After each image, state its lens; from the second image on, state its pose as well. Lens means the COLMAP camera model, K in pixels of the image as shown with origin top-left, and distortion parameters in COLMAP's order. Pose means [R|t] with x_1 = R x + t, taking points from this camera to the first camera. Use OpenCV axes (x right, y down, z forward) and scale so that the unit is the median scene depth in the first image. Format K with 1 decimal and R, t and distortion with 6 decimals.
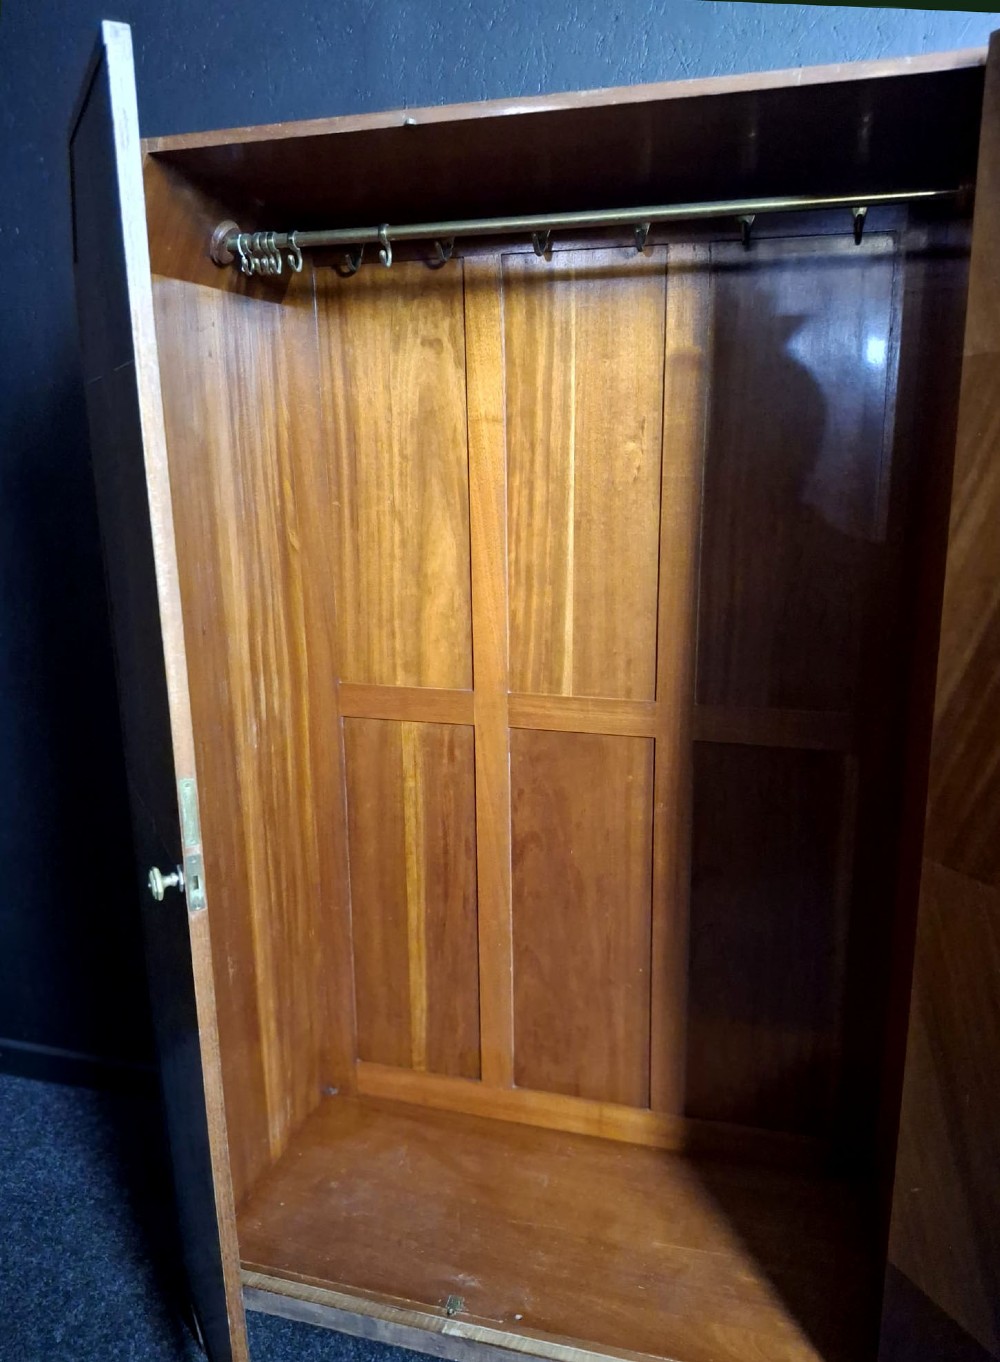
lens RADIAL K [[1021.6, 0, 500.0], [0, 1021.6, 681.0], [0, 0, 1]] dist [0.076155, -0.179476]
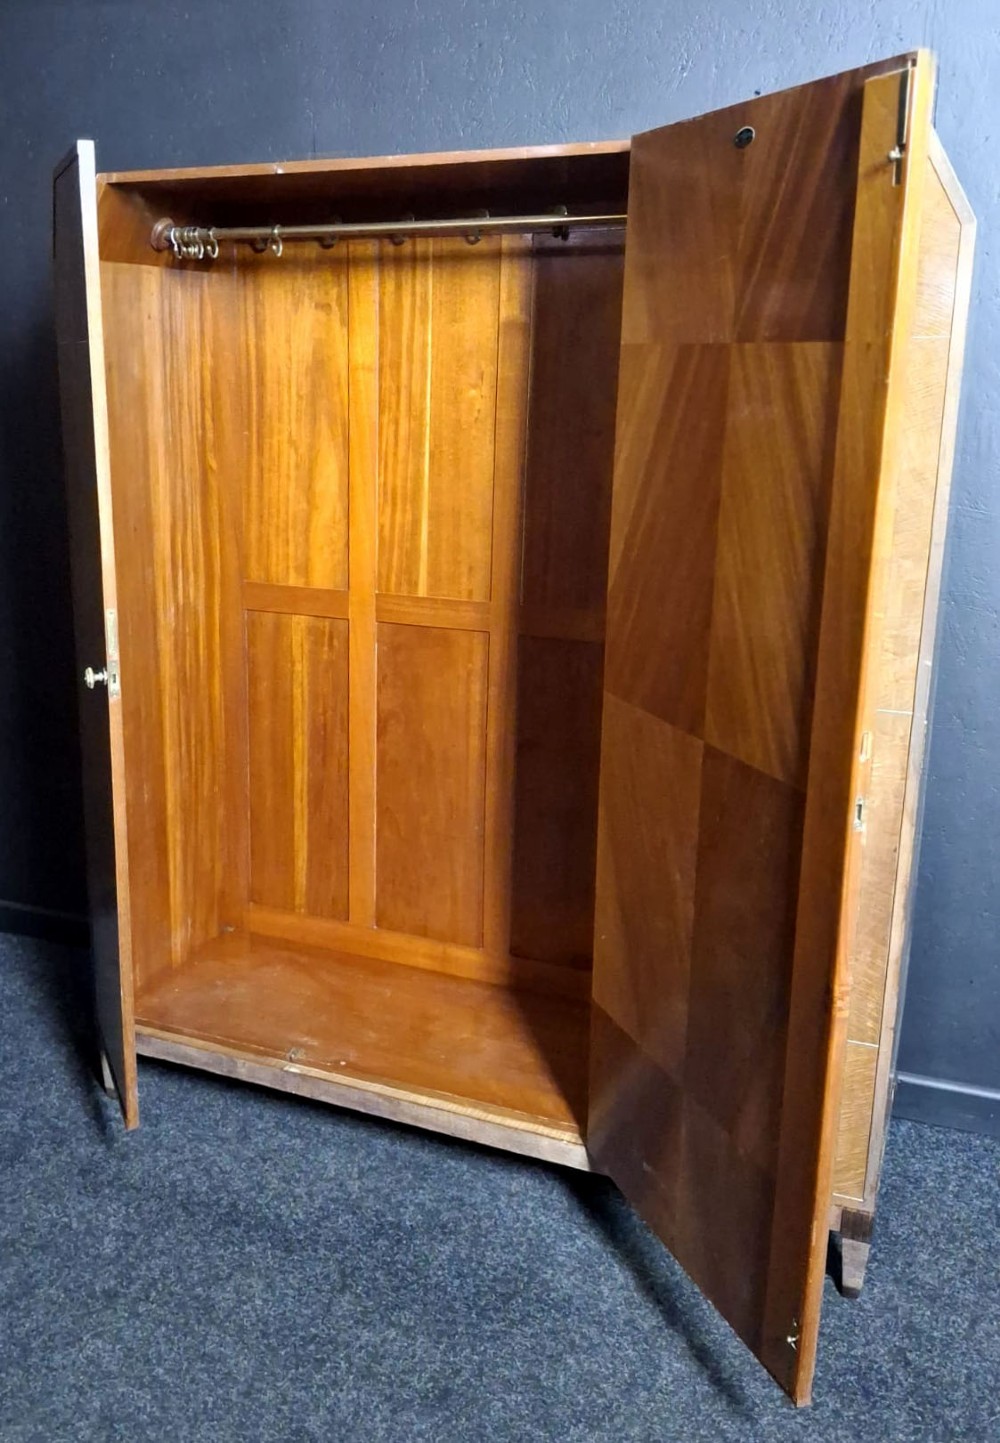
lens RADIAL K [[1348.5, 0, 361.6], [0, 1348.5, 685.0], [0, 0, 1]] dist [0.086752, -0.183855]
pose [[0.988527, 0.050004, -0.142527, 0.231901], [-0.048352, 0.998717, 0.015032, 0.101414], [0.143096, -0.007968, 0.989677, -0.613563]]
